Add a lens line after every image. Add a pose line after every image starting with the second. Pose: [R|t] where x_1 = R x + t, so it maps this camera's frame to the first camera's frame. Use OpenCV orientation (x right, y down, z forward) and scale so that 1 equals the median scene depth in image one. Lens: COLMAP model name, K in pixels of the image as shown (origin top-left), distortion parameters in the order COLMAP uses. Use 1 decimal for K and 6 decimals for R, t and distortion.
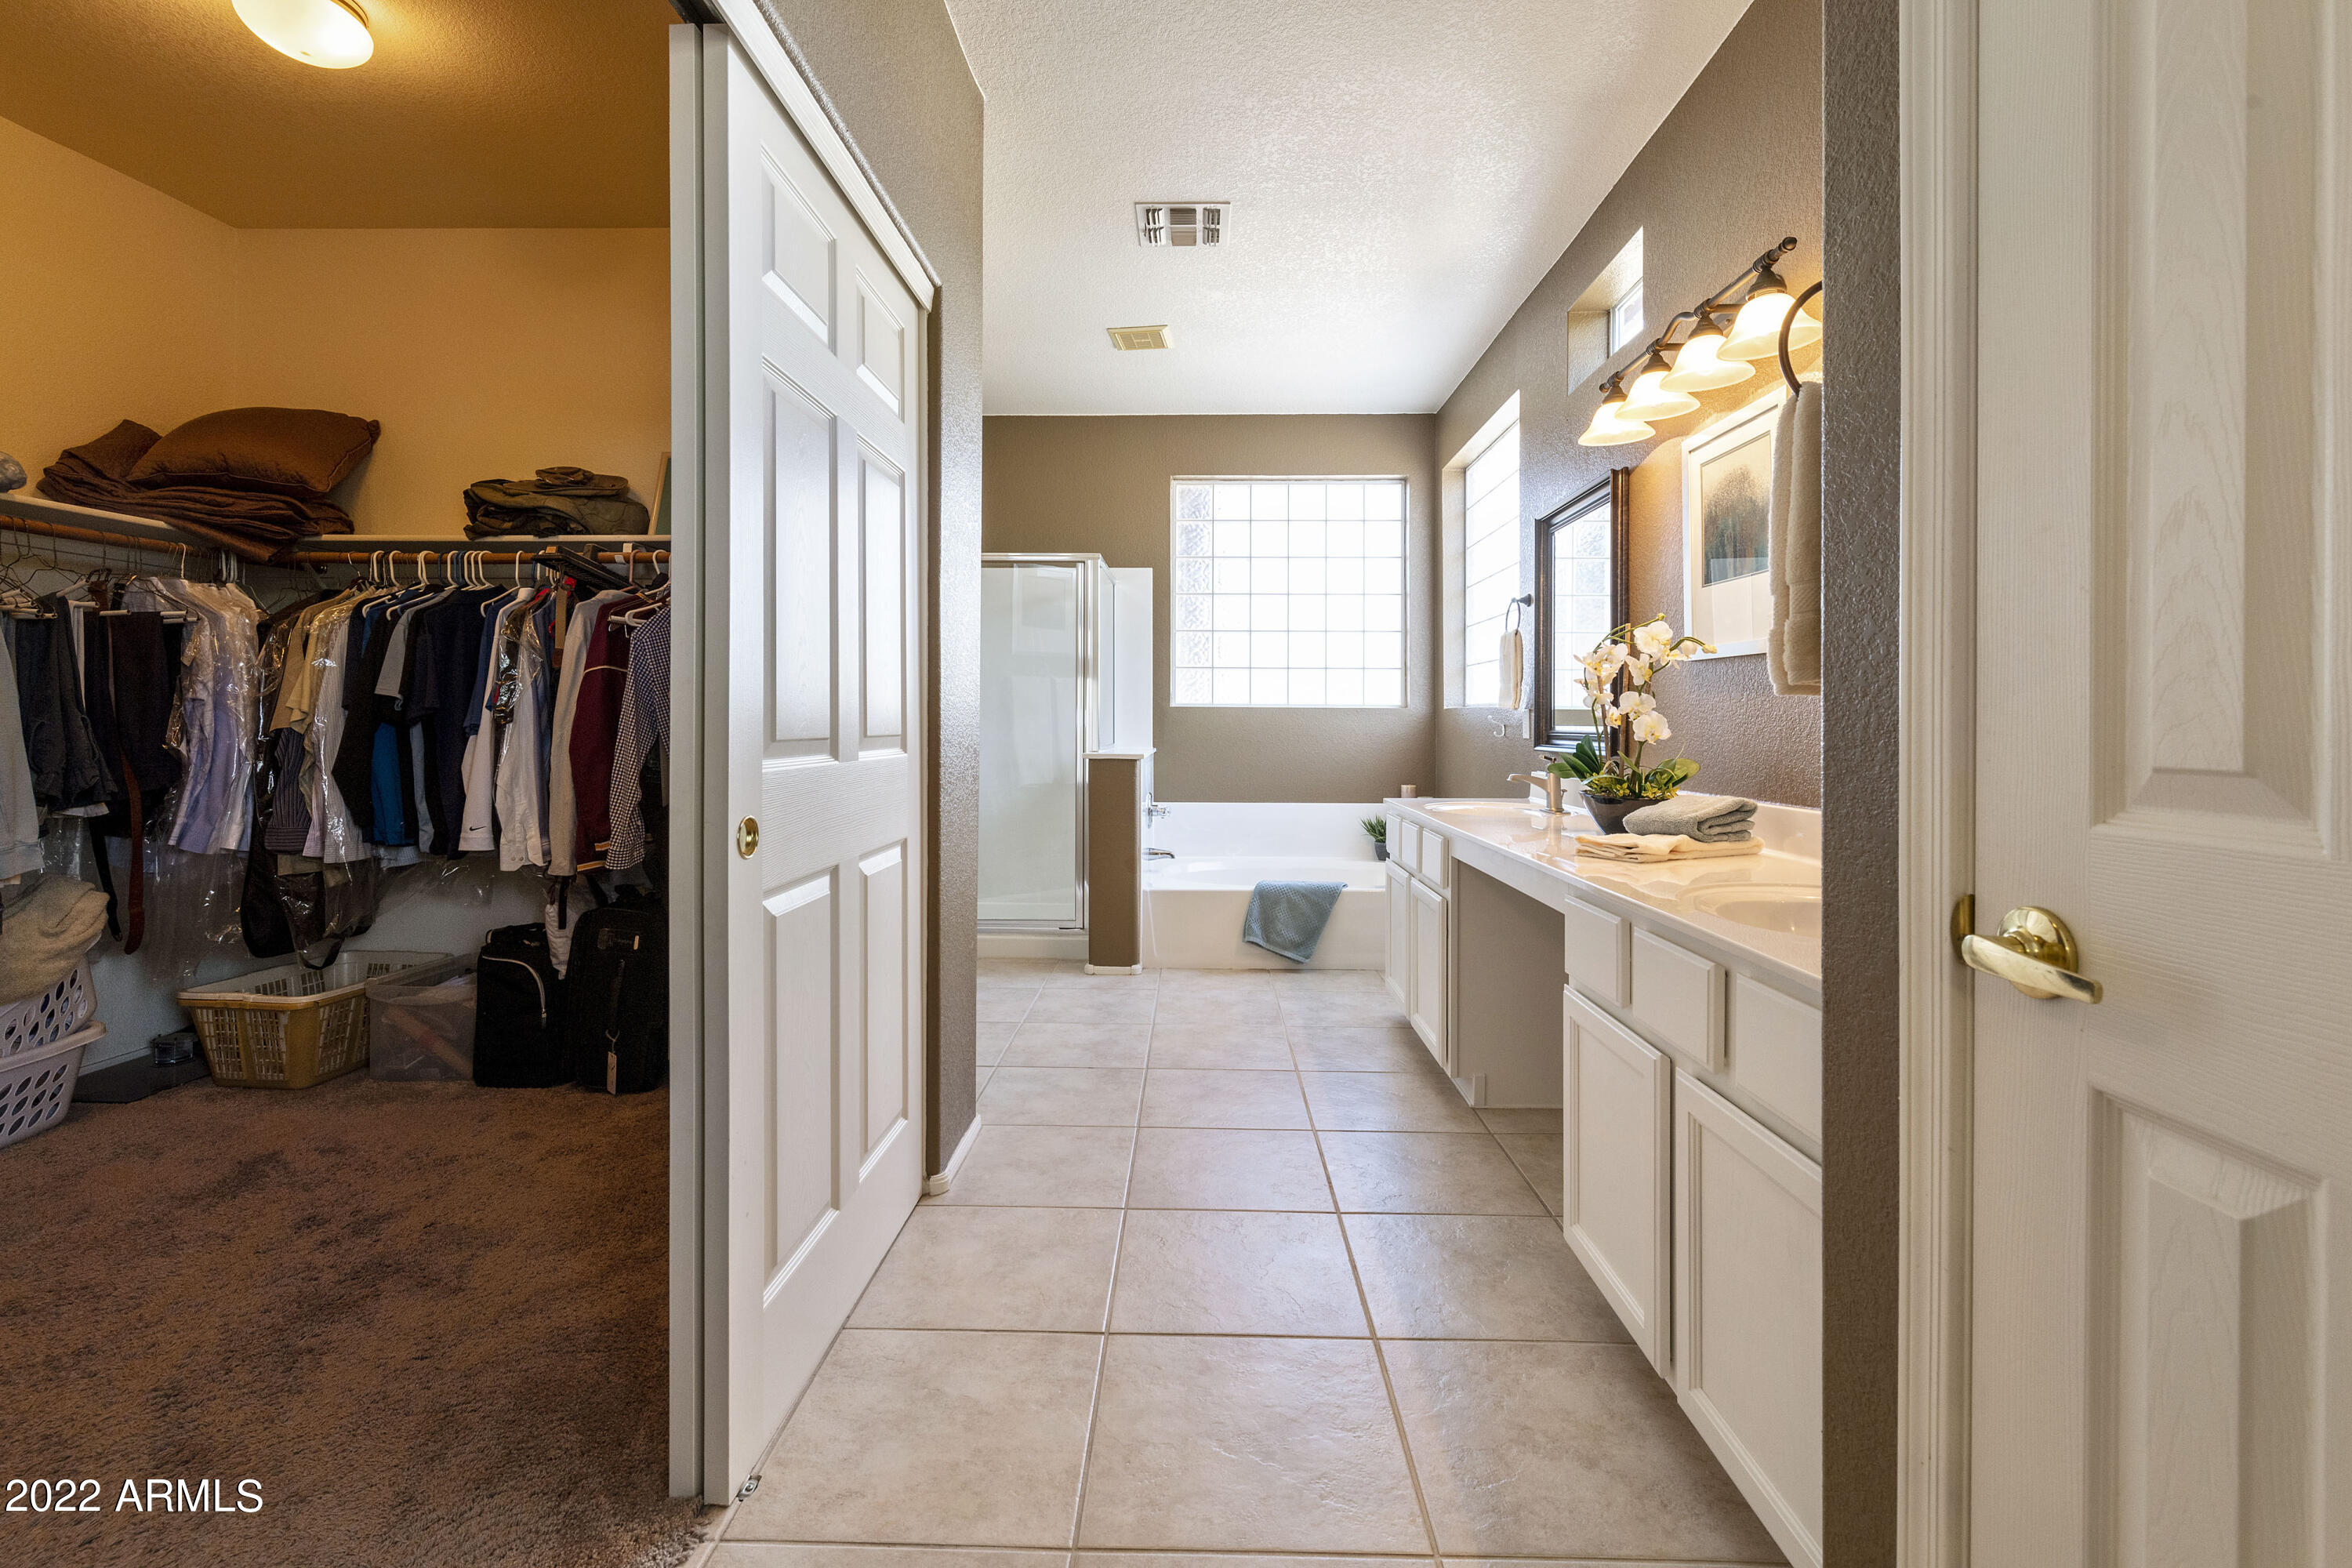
lens RADIAL K [[1020.8, 0, 1181.2], [0, 1020.8, 740.4], [0, 0, 1]] dist [0.000756, -0.000070]
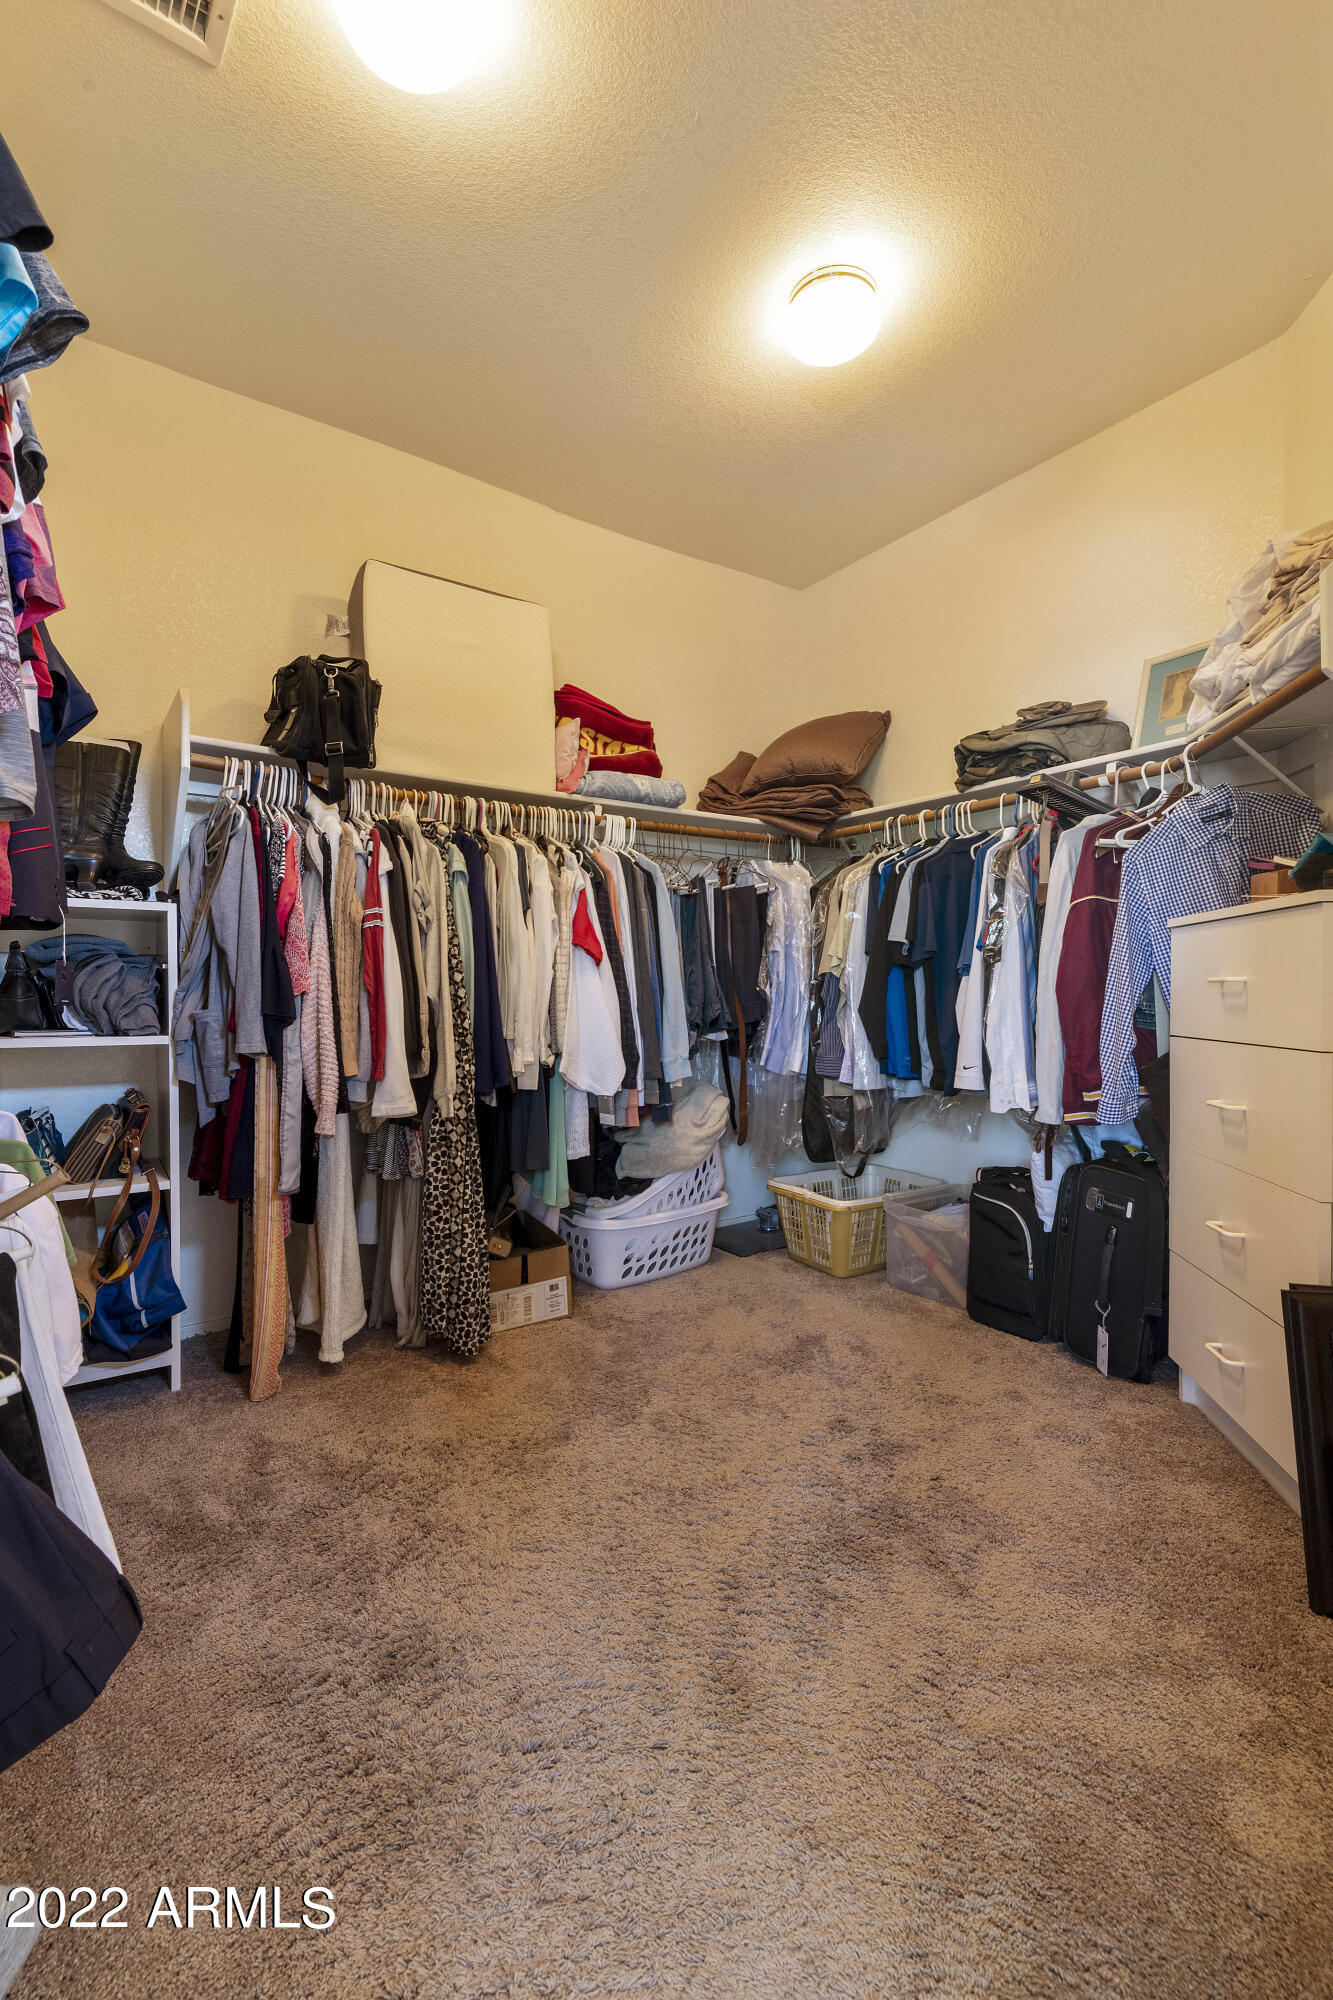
lens RADIAL K [[868.0, 0, 670.4], [0, 868.0, 959.6], [0, 0, 1]] dist [0.000756, -0.000070]
pose [[0.607067, -0.034936, -0.793883, -0.178382], [-0.007042, 0.998757, -0.049338, 0.023394], [0.794620, 0.035542, 0.606066, 0.233011]]
